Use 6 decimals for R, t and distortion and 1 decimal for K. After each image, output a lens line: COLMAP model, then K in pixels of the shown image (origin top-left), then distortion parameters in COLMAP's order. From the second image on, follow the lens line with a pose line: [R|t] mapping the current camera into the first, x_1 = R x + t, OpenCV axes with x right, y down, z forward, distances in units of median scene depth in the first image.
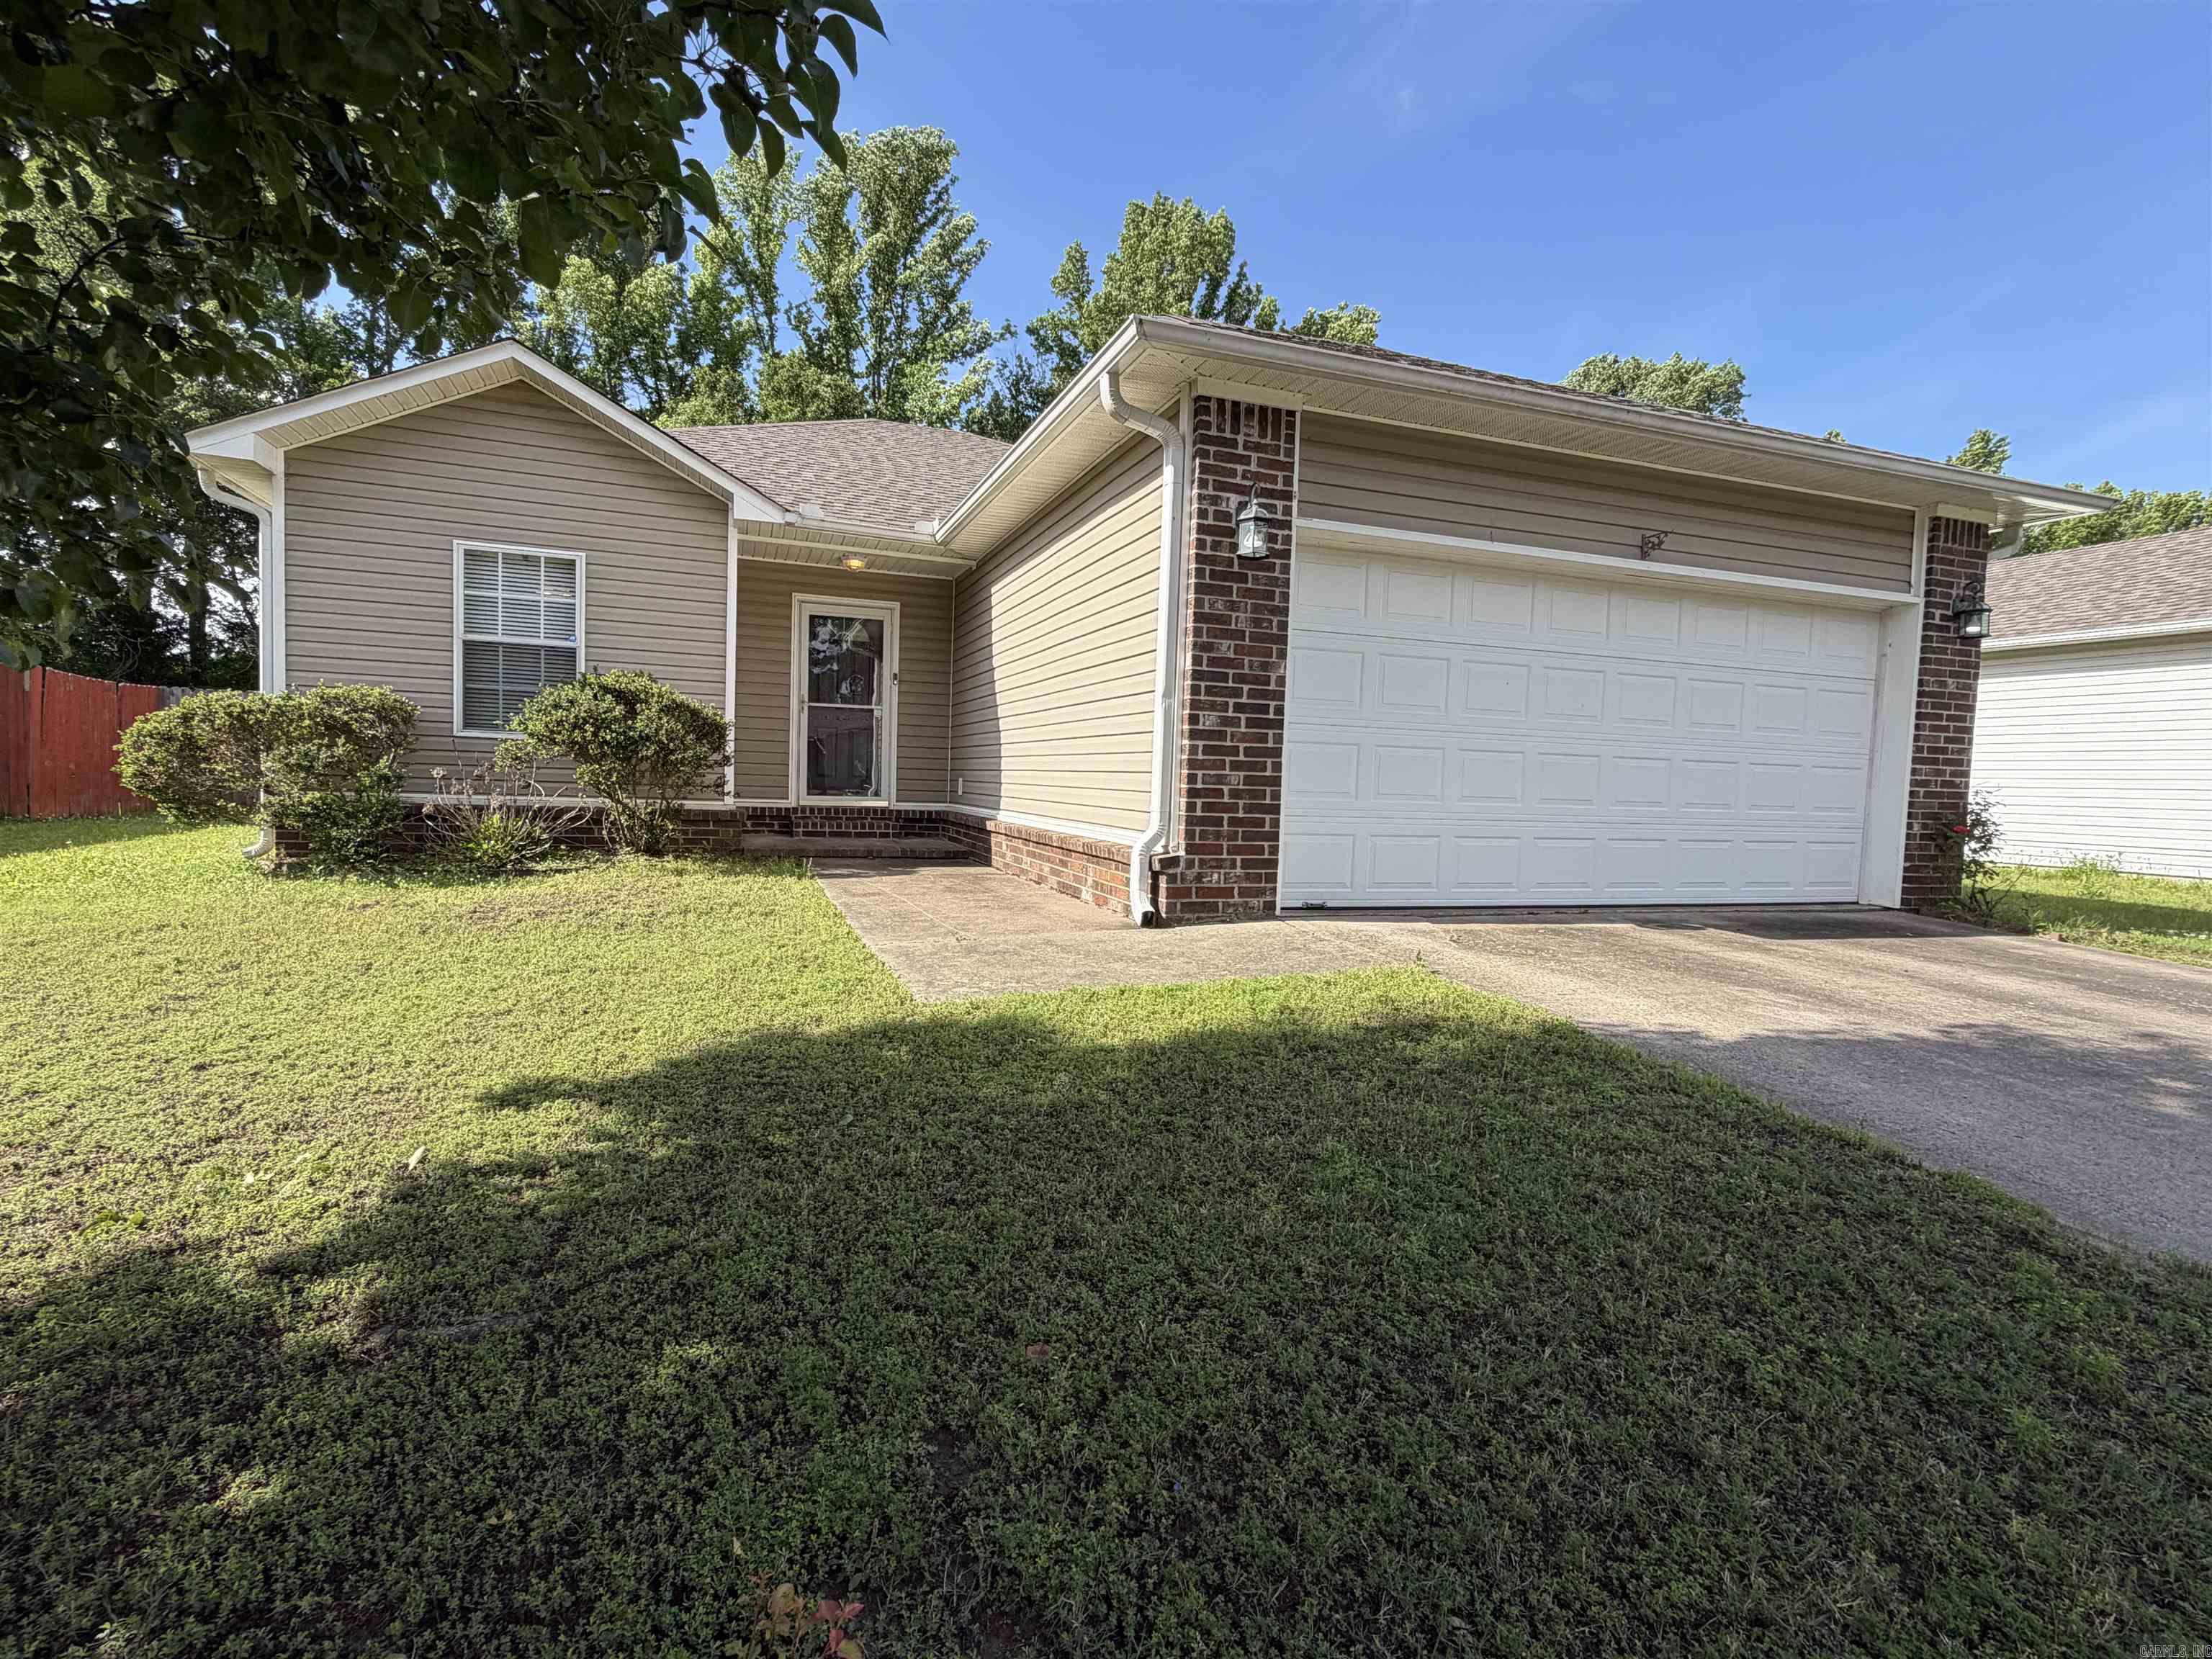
lens RADIAL K [[1021.4, 0, 1114.8], [0, 1021.4, 842.4], [0, 0, 1]] dist [0.002169, 0.000221]
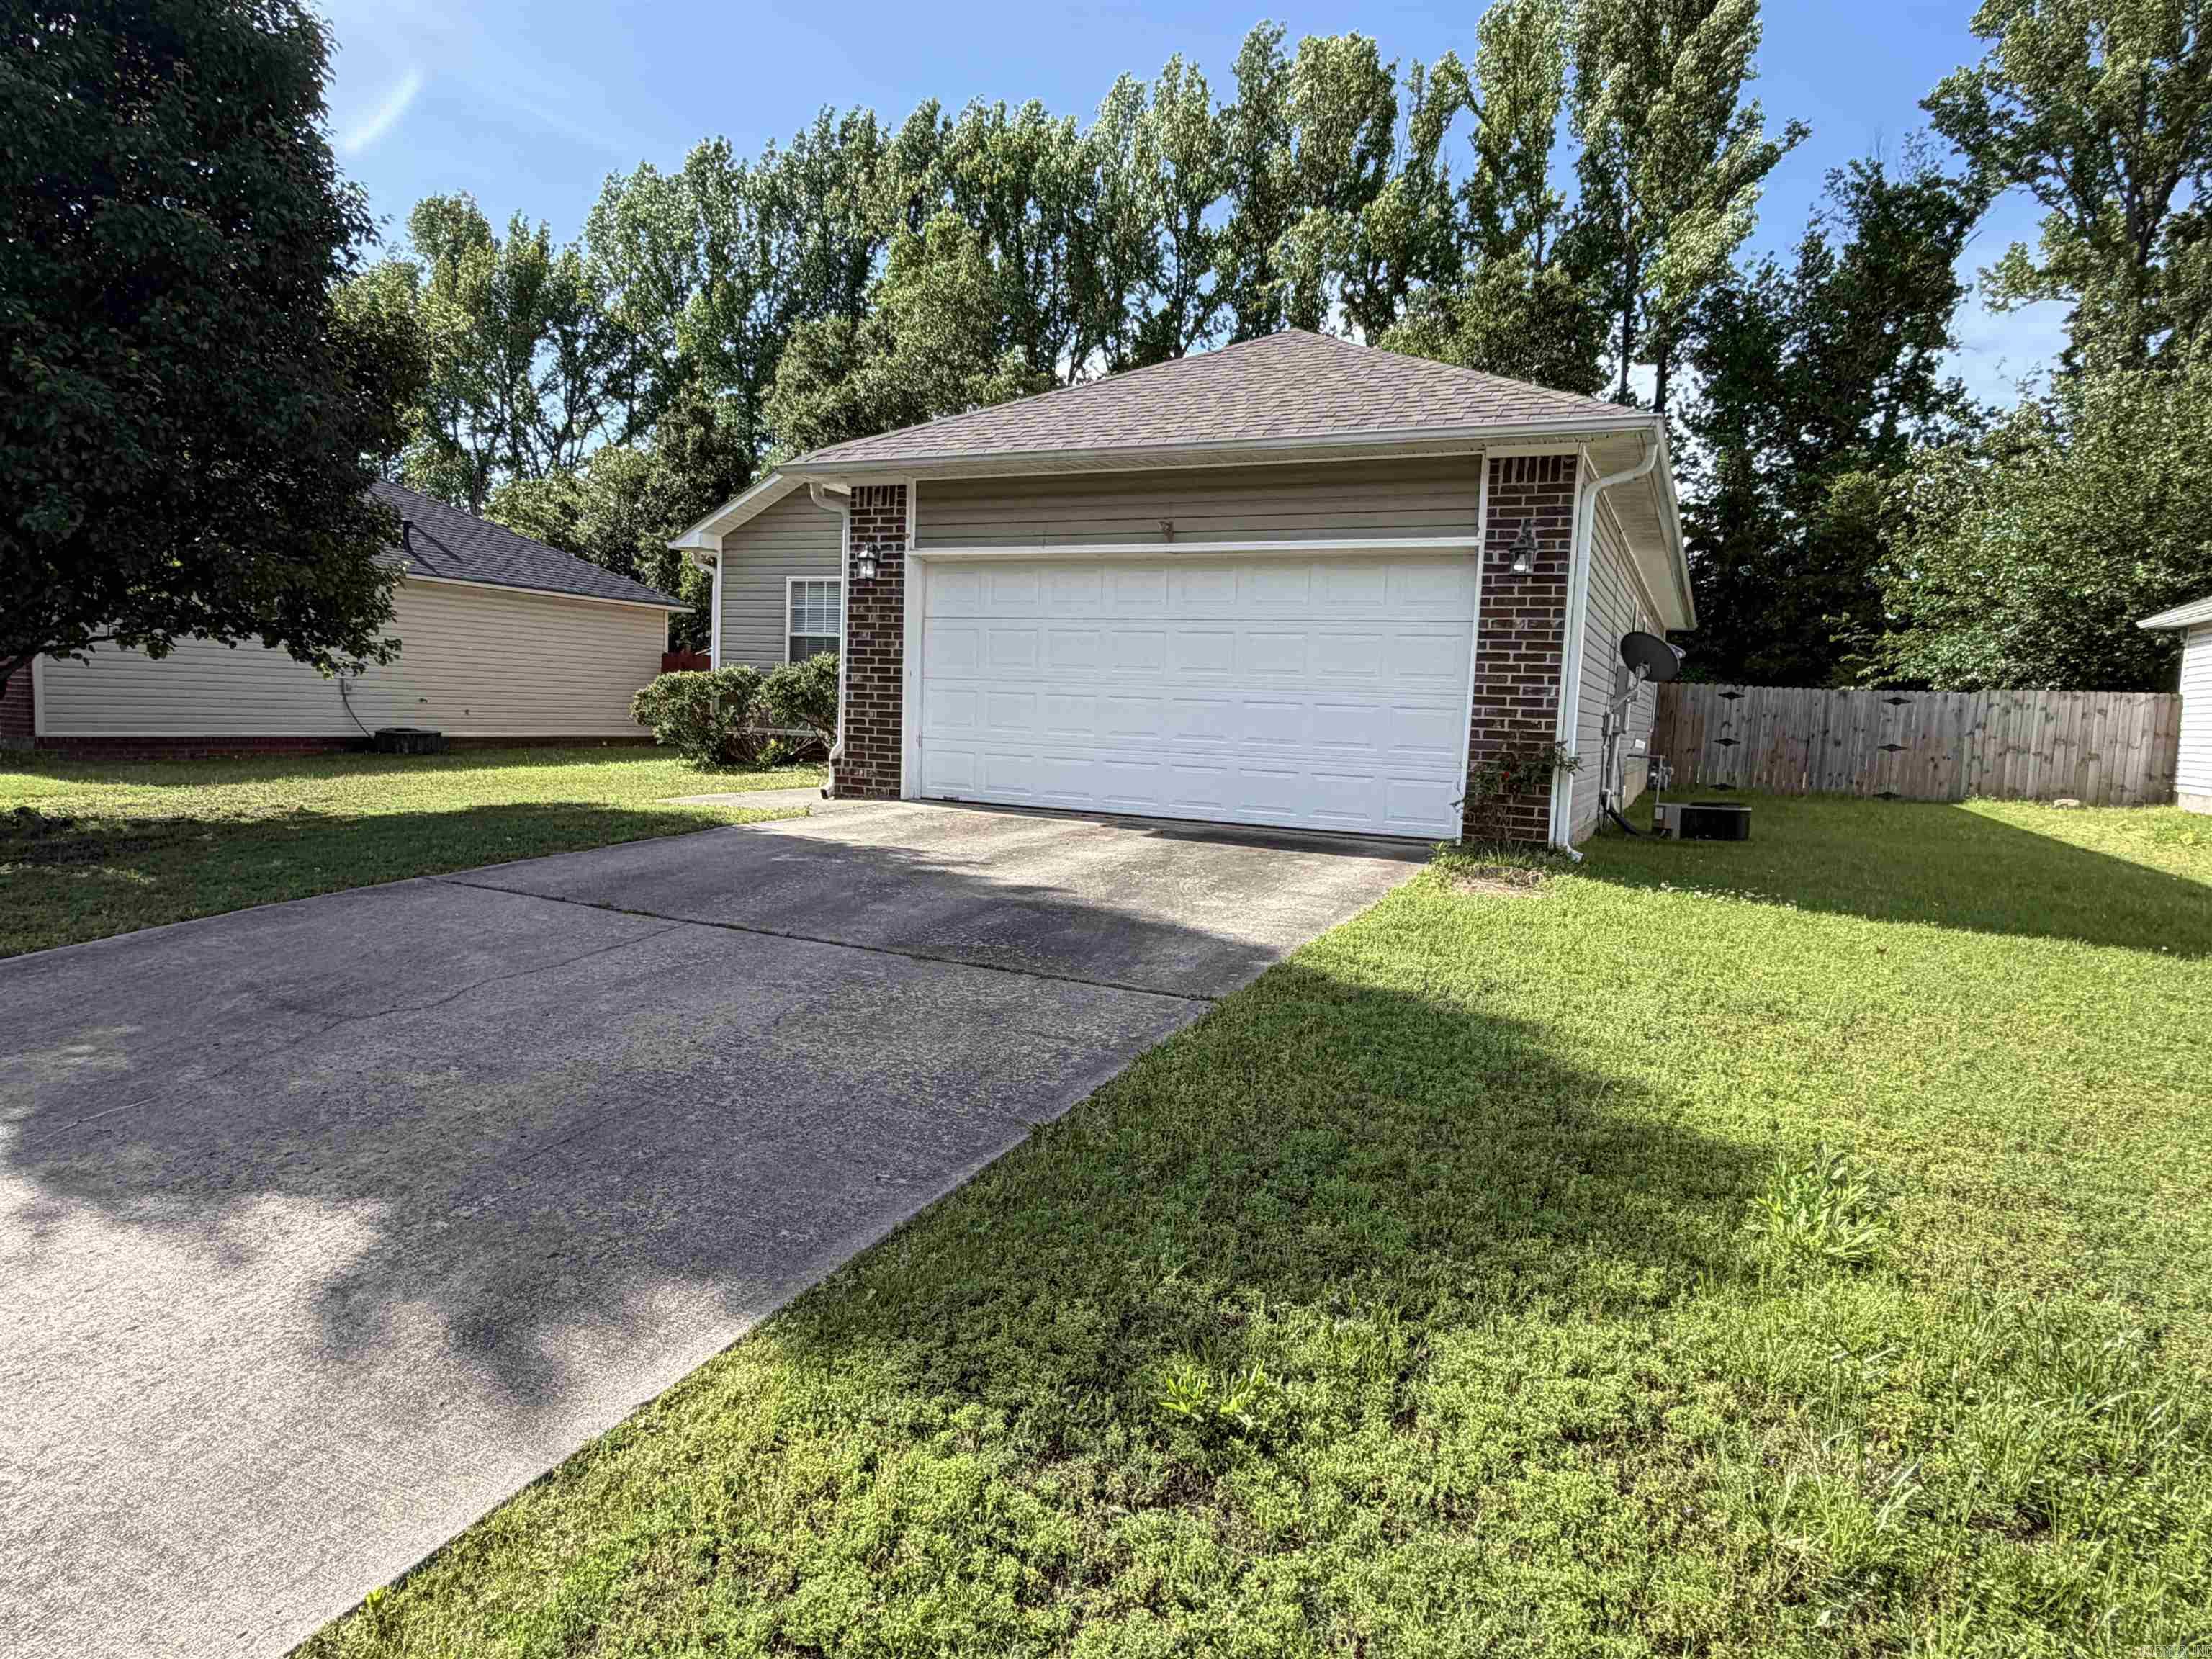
lens RADIAL K [[1357.3, 0, 1113.4], [0, 1357.3, 871.5], [0, 0, 1]] dist [0.013287, -0.004458]
pose [[0.700935, 0.081209, -0.708587, 1.533530], [-0.062316, 0.996670, 0.052583, 0.041600], [0.710498, 0.007299, 0.703662, -0.210237]]
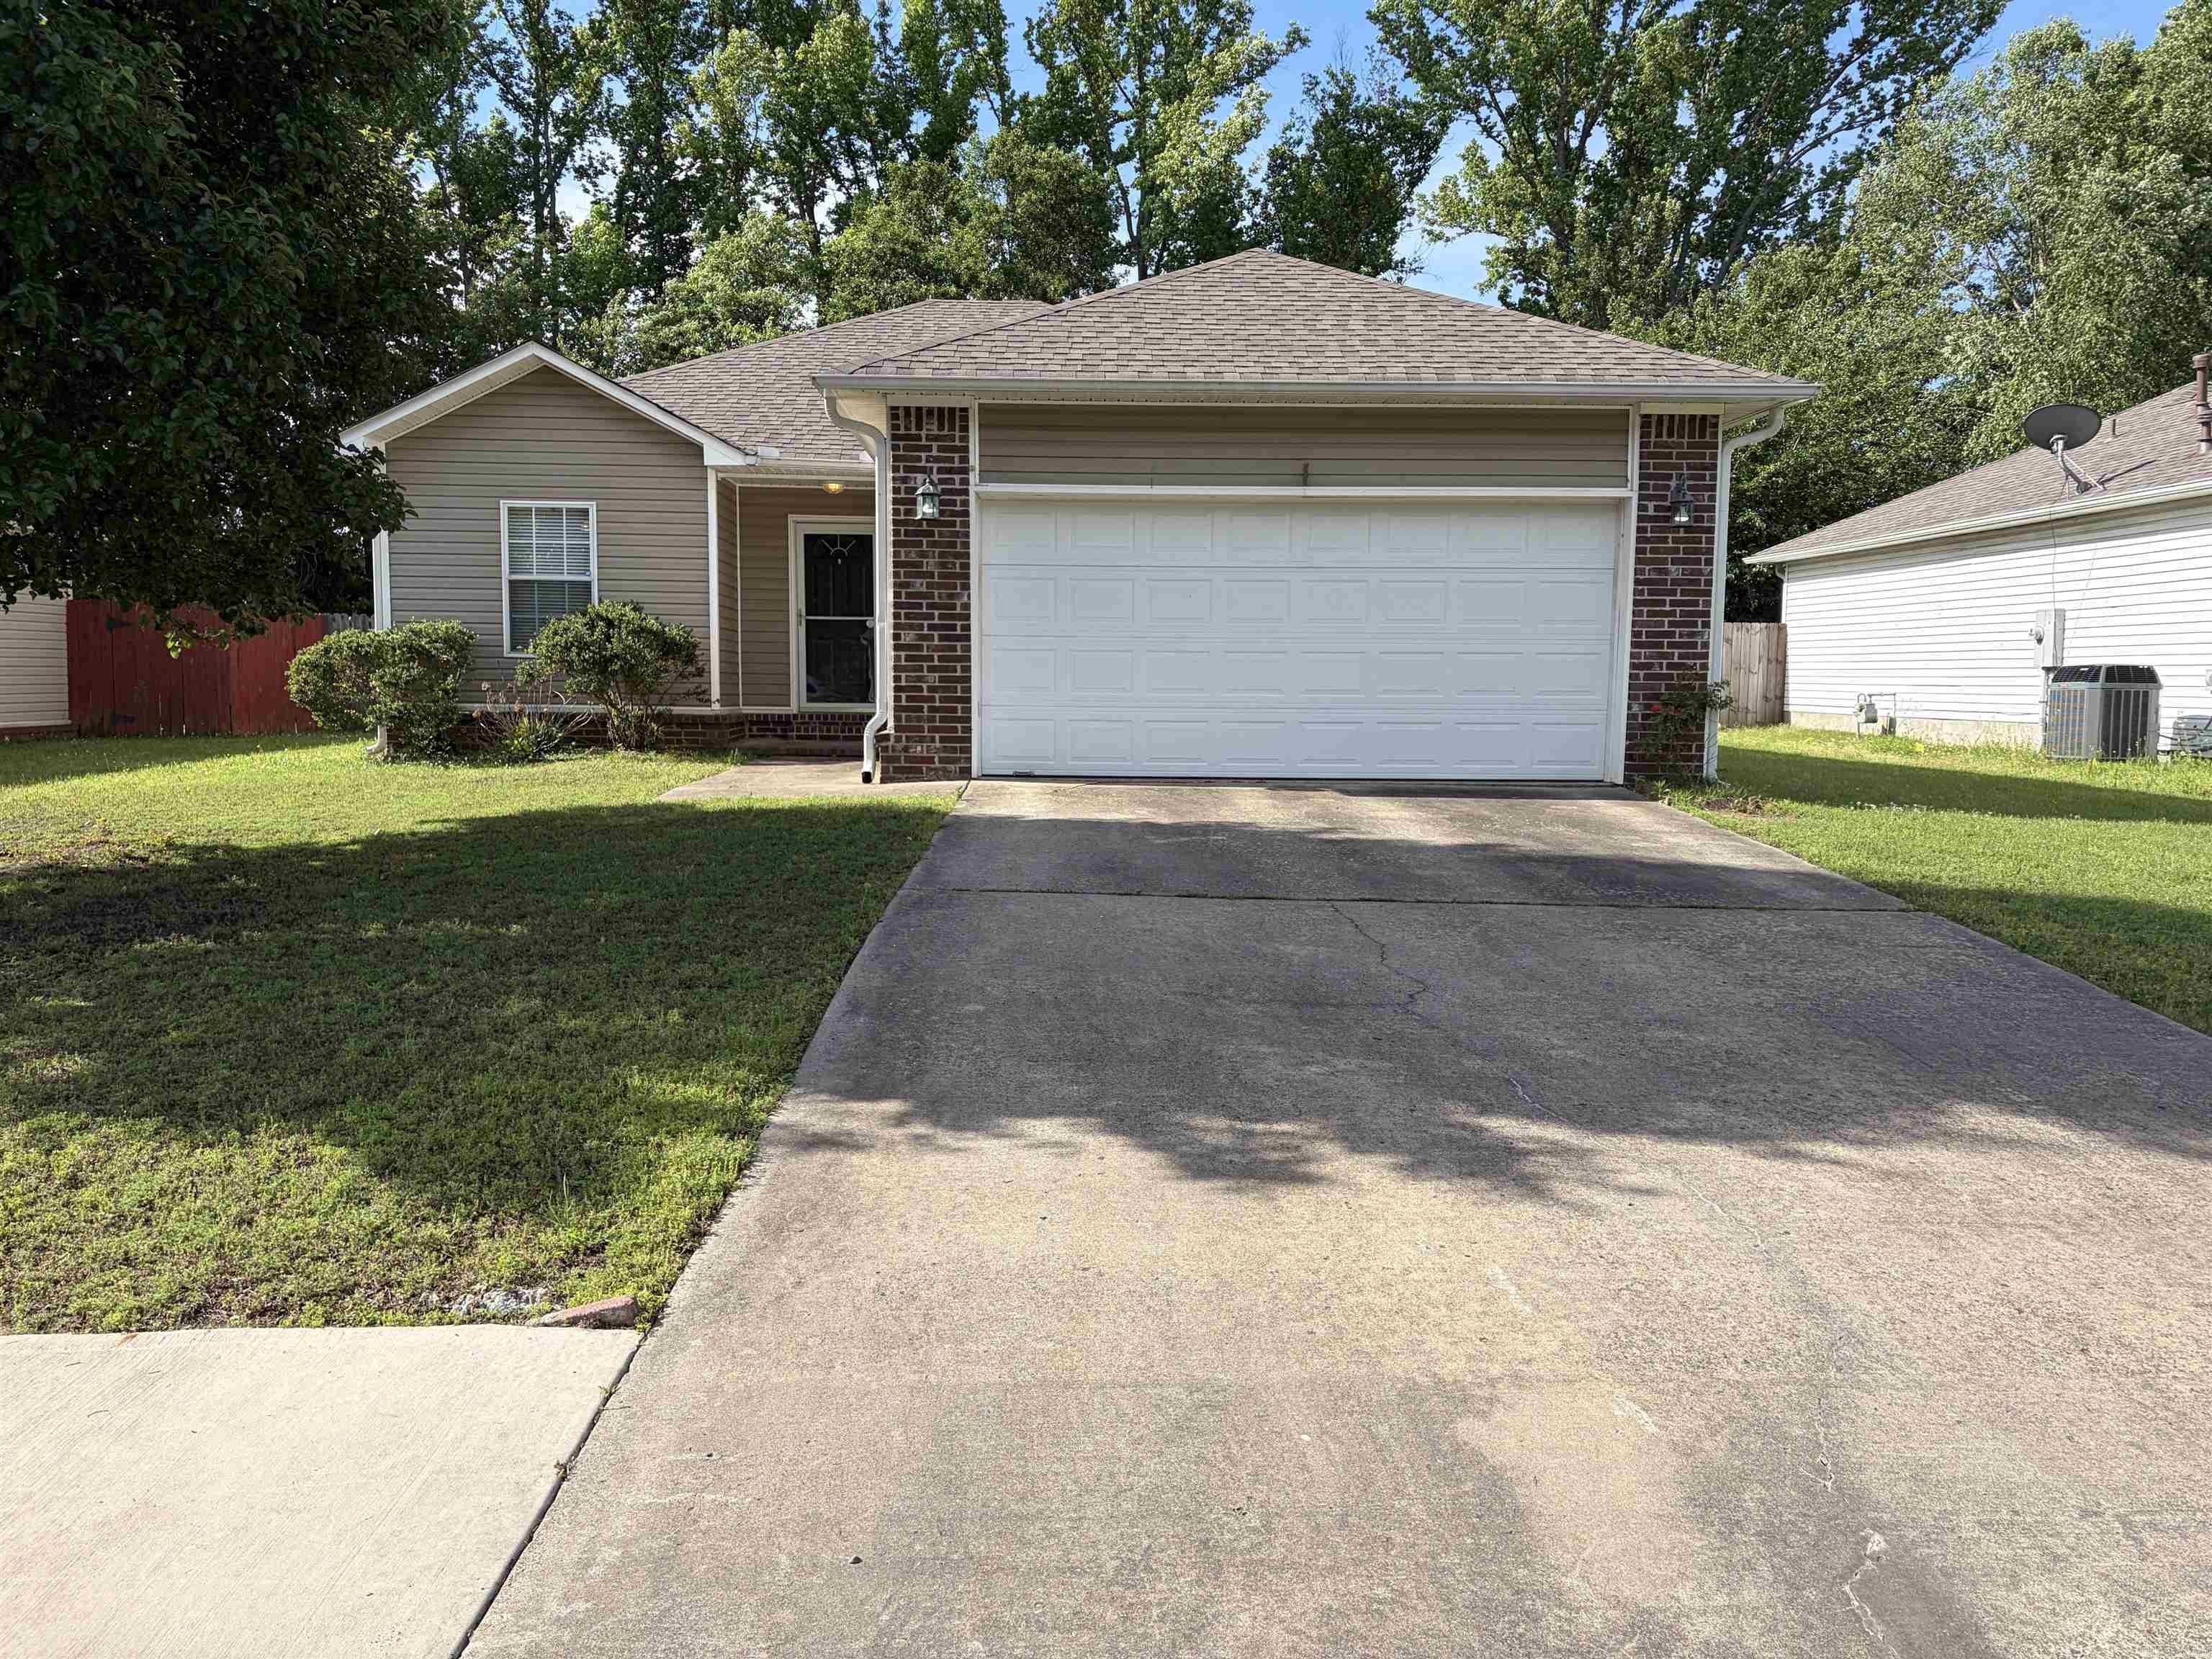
lens RADIAL K [[1685.1, 0, 1156.6], [0, 1685.1, 879.6], [0, 0, 1]] dist [0.050600, -0.019142]
pose [[0.952191, 0.012551, -0.305246, 0.868949], [0.003057, 0.998714, 0.050602, 0.075191], [0.305489, -0.049116, 0.950928, -0.865739]]
